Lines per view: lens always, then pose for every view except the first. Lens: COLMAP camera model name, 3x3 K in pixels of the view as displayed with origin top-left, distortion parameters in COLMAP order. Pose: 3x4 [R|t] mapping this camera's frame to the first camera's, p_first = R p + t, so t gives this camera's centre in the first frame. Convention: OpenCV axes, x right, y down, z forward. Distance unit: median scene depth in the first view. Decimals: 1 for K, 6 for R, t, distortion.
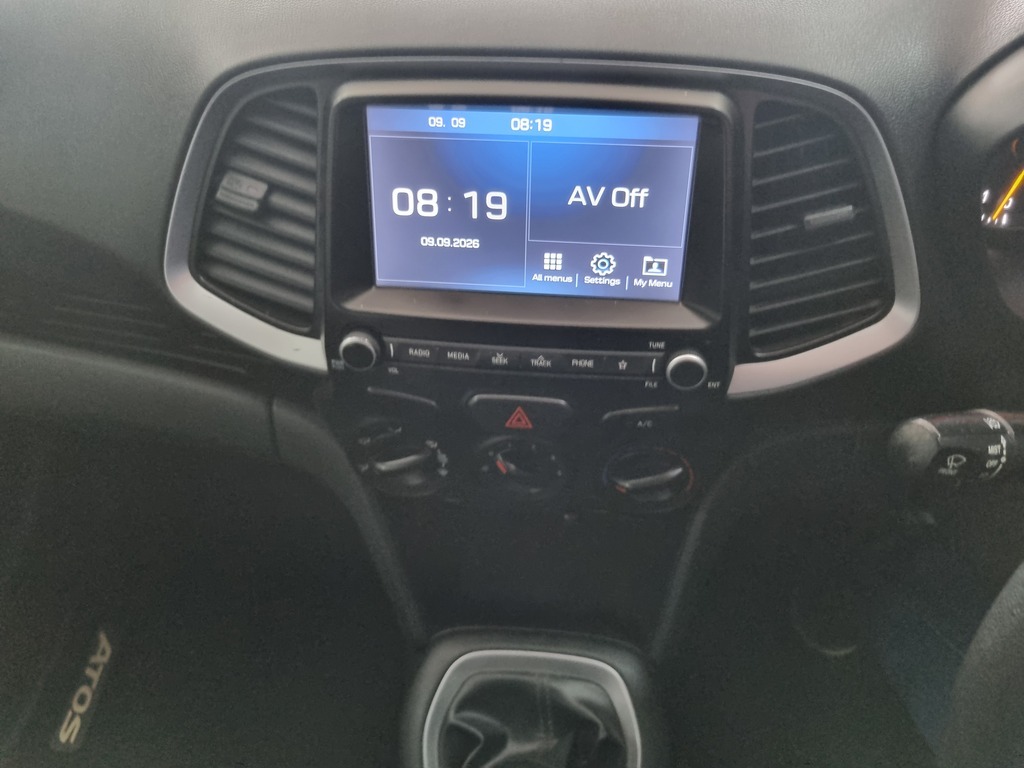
lens RADIAL K [[774.1, 0, 511.0], [0, 774.1, 376.7], [0, 0, 1]] dist [0.012765, -0.008051]
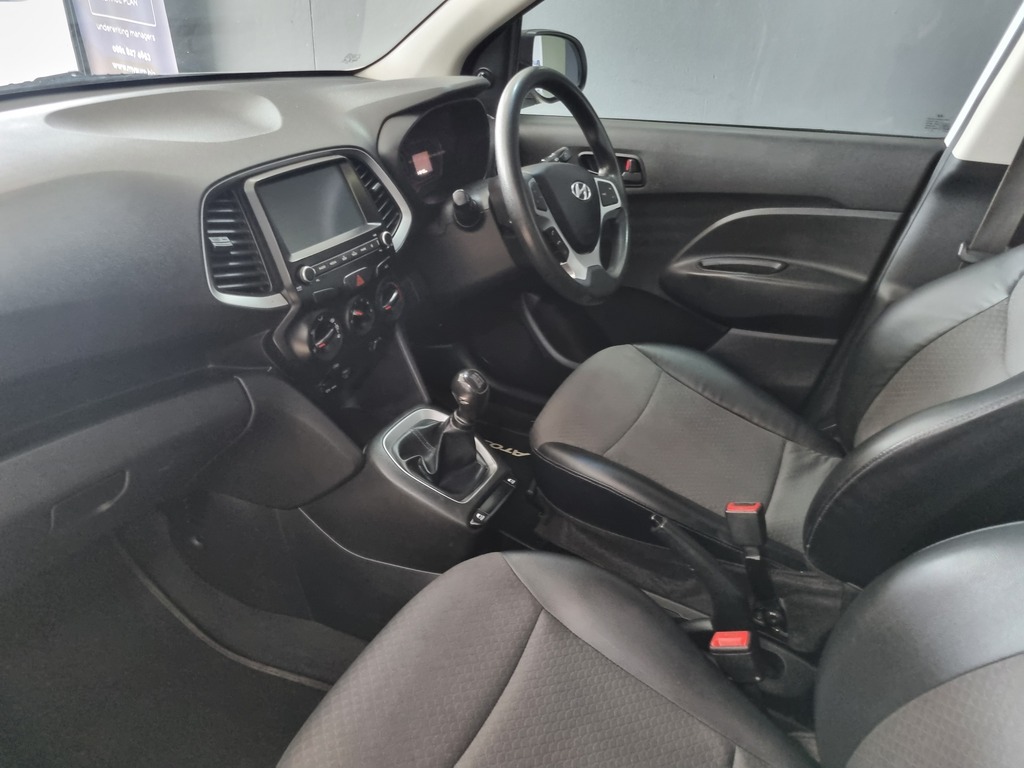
lens RADIAL K [[774.1, 0, 513.3], [0, 774.1, 380.0], [0, 0, 1]] dist [0.012765, -0.008051]
pose [[0.346794, -0.390068, 0.852984, -2.129274], [0.701855, 0.711203, 0.039882, 0.545246], [-0.622201, 0.584840, 0.520412, -0.442482]]
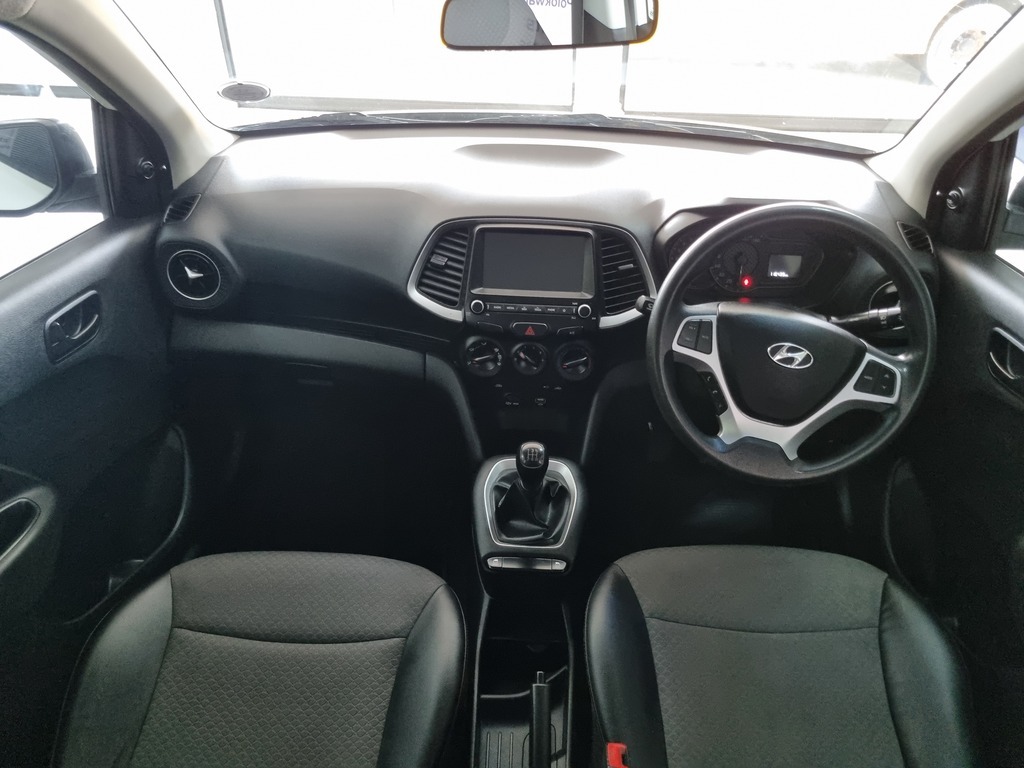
lens RADIAL K [[774.1, 0, 508.4], [0, 774.1, 389.8], [0, 0, 1]] dist [0.012765, -0.008051]
pose [[0.997722, 0.028309, 0.061227, -0.250820], [-0.005985, 0.941248, -0.337664, 1.287657], [-0.067189, 0.336528, 0.939273, -1.730775]]
